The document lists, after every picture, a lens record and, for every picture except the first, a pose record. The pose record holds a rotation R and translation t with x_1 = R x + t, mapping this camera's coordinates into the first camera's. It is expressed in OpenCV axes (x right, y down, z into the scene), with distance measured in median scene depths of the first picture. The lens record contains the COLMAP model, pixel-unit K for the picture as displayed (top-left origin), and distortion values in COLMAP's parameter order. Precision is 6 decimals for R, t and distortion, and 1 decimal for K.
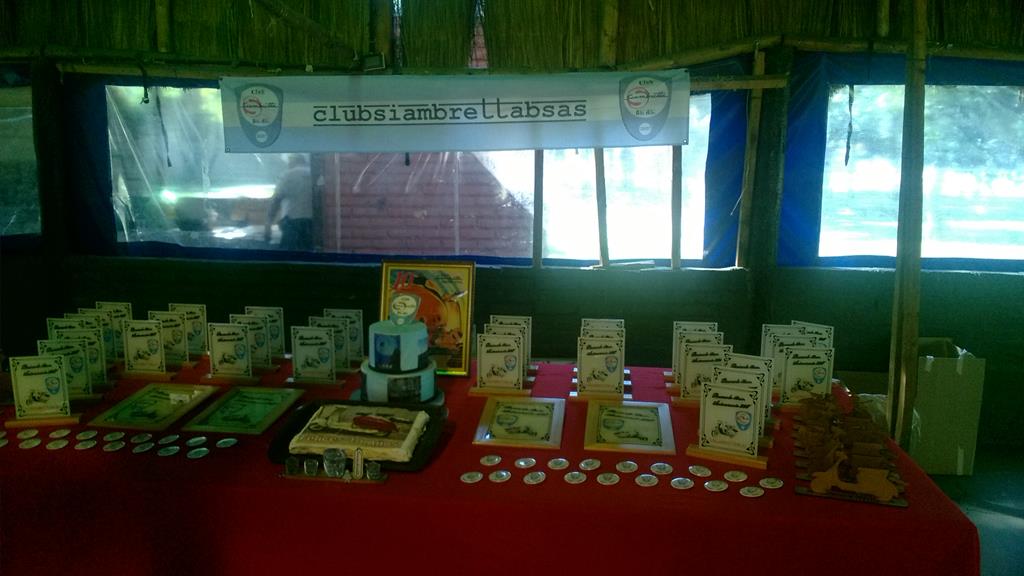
lens RADIAL K [[785.4, 0, 510.4], [0, 785.4, 283.3], [0, 0, 1]] dist [0.035155, -0.117193]
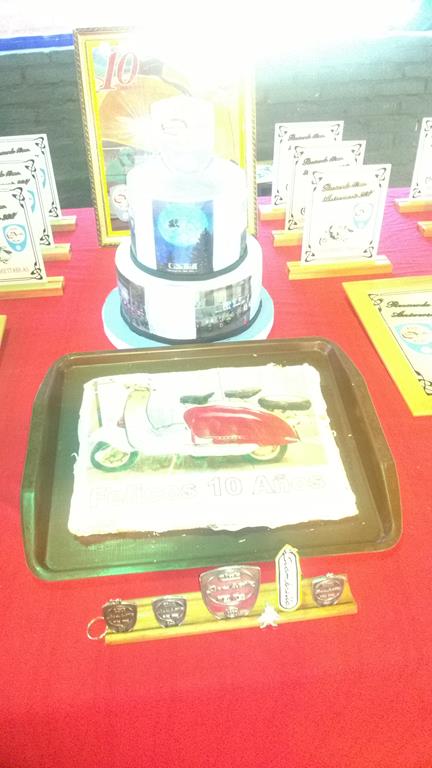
lens RADIAL K [[589.0, 0, 216.0], [0, 589.0, 384.0], [0, 0, 1]] dist [0.035155, -0.117193]
pose [[0.969446, -0.170522, 0.176340, -0.199712], [0.065016, 0.871772, 0.485578, -0.007848], [-0.236530, -0.459276, 0.856223, 0.596154]]
